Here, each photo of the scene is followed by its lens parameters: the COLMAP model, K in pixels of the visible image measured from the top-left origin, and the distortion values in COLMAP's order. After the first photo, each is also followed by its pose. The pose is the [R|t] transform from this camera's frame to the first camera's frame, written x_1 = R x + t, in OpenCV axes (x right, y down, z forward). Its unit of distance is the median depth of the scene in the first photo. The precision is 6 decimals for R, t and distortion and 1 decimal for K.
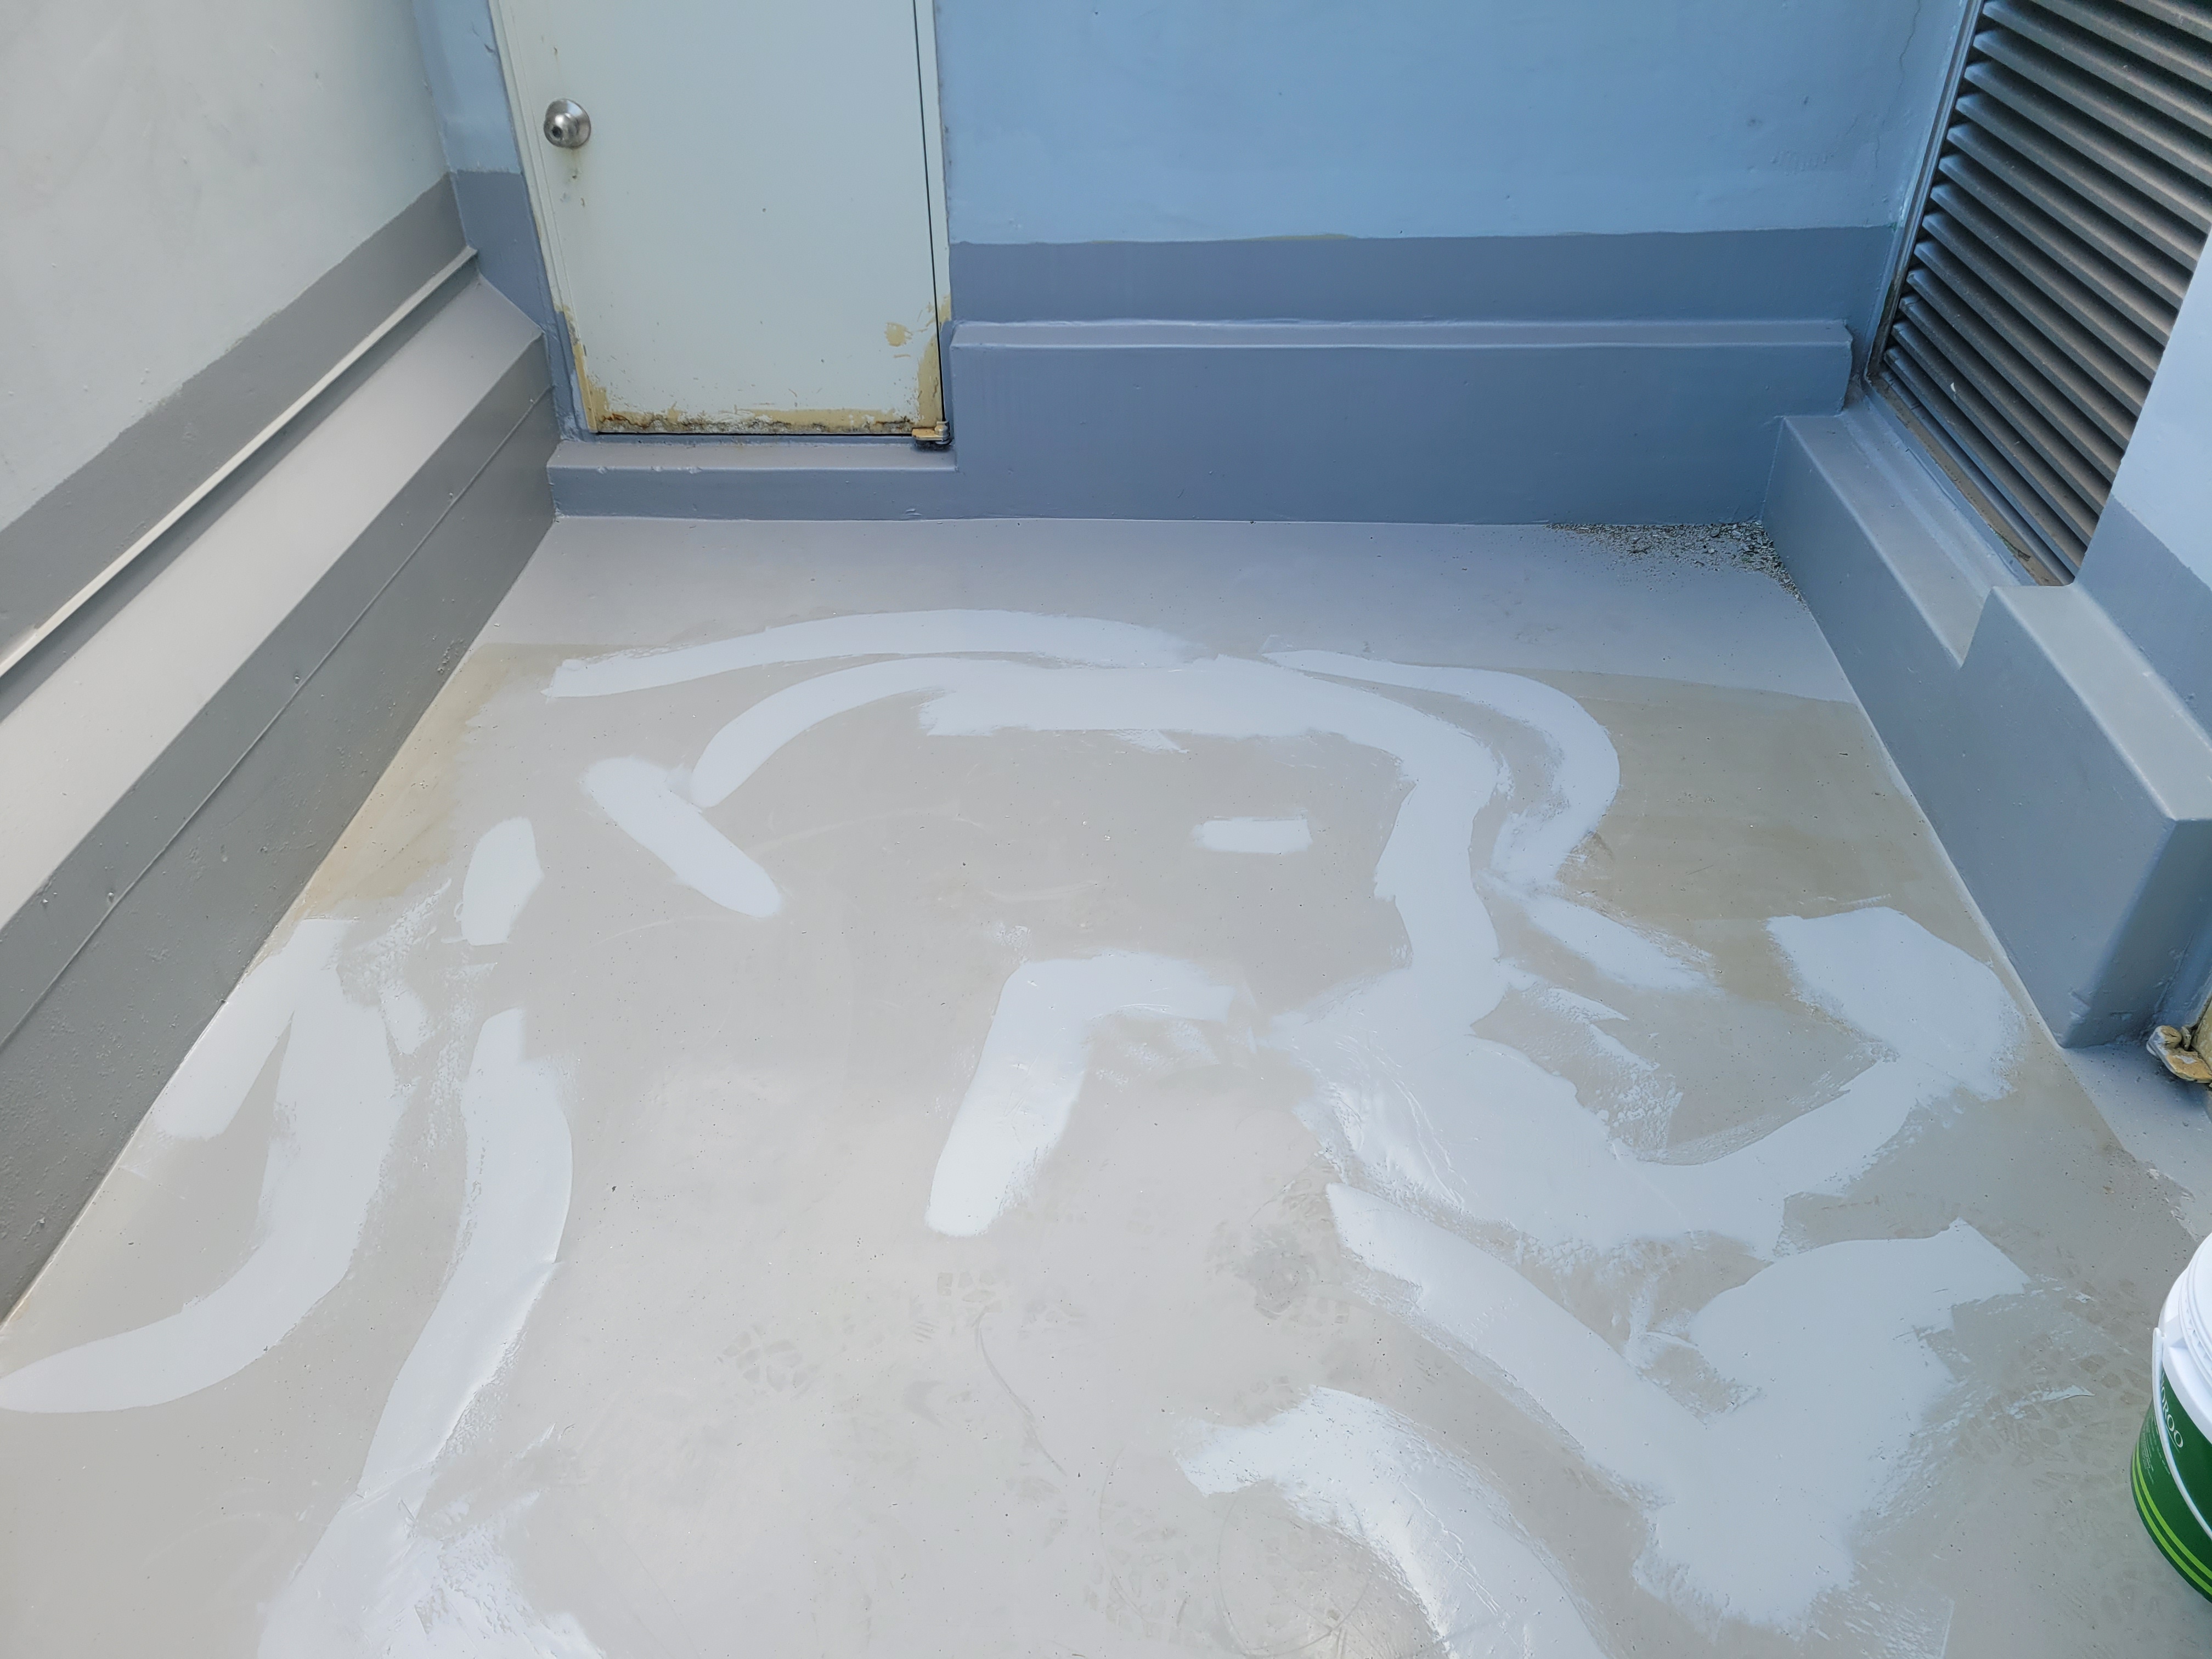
lens RADIAL K [[1679.3, 0, 1113.8], [0, 1679.3, 833.0], [0, 0, 1]] dist [0.003924, -0.017638]
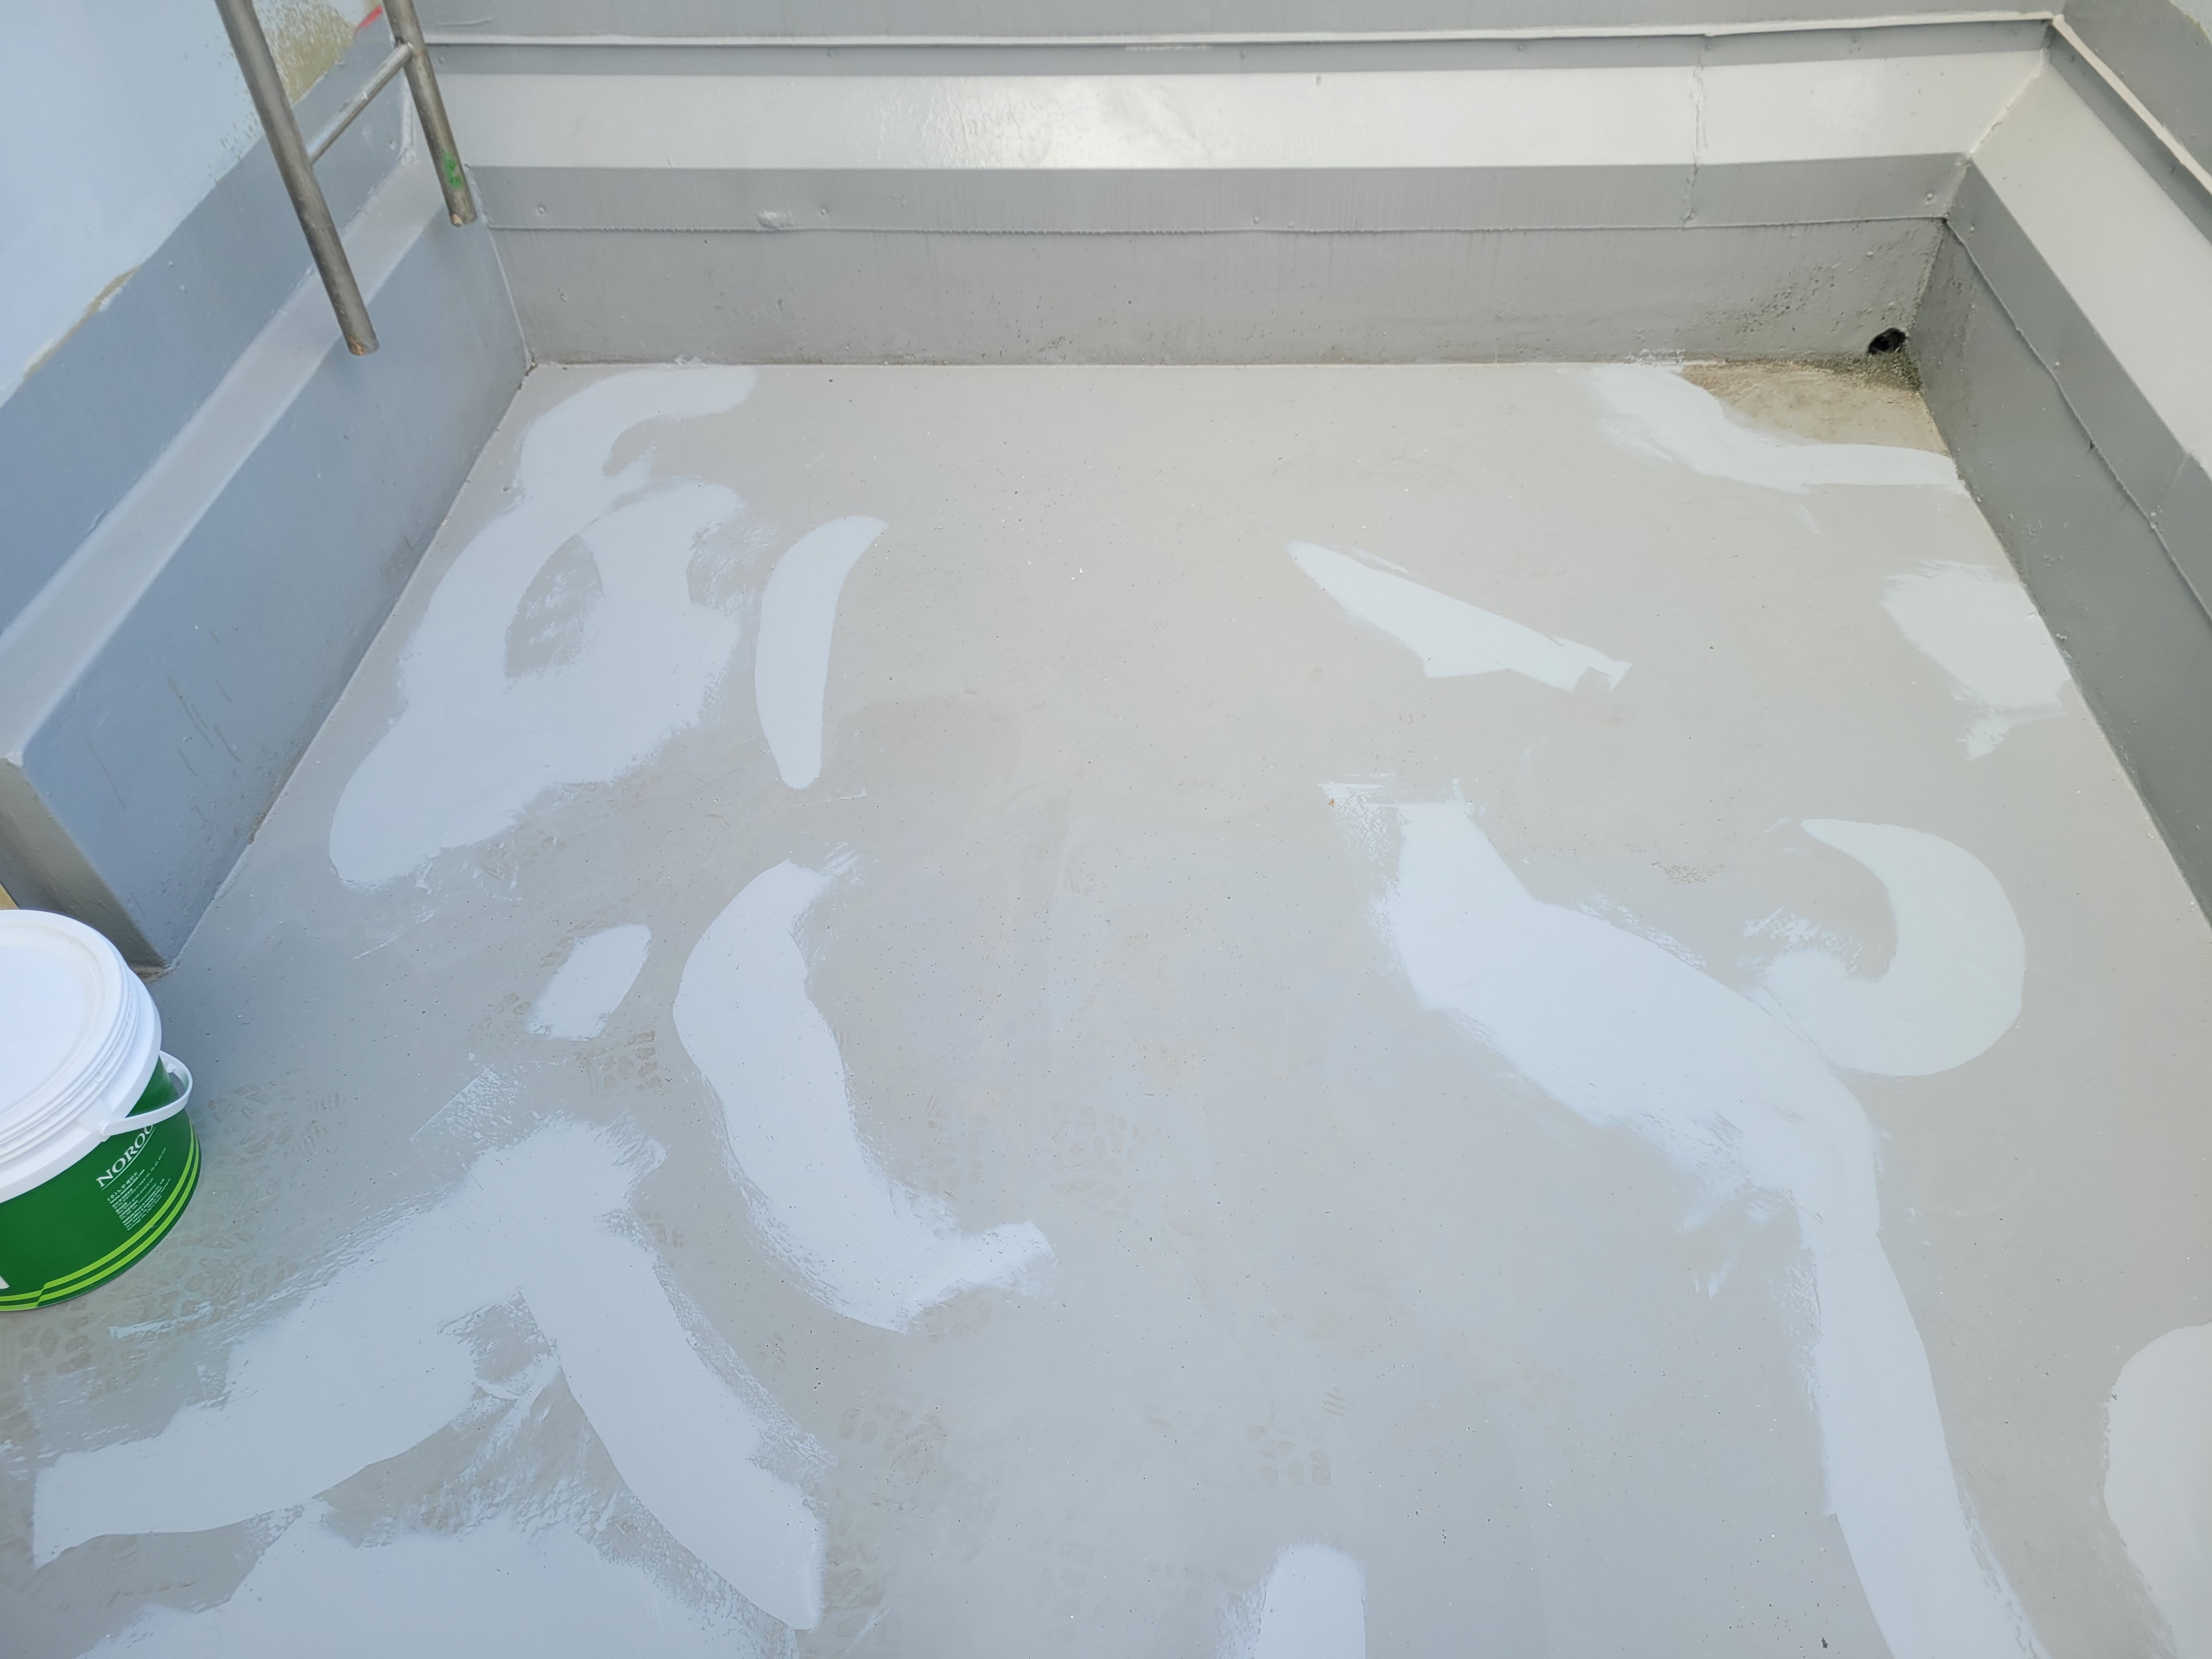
lens RADIAL K [[1679.3, 0, 1105.2], [0, 1679.3, 829.3], [0, 0, 1]] dist [0.003924, -0.017638]
pose [[-0.997904, 0.029799, 0.057435, -0.055669], [0.062109, 0.192213, 0.979386, -0.631674], [0.018145, 0.980901, -0.193661, 0.906823]]
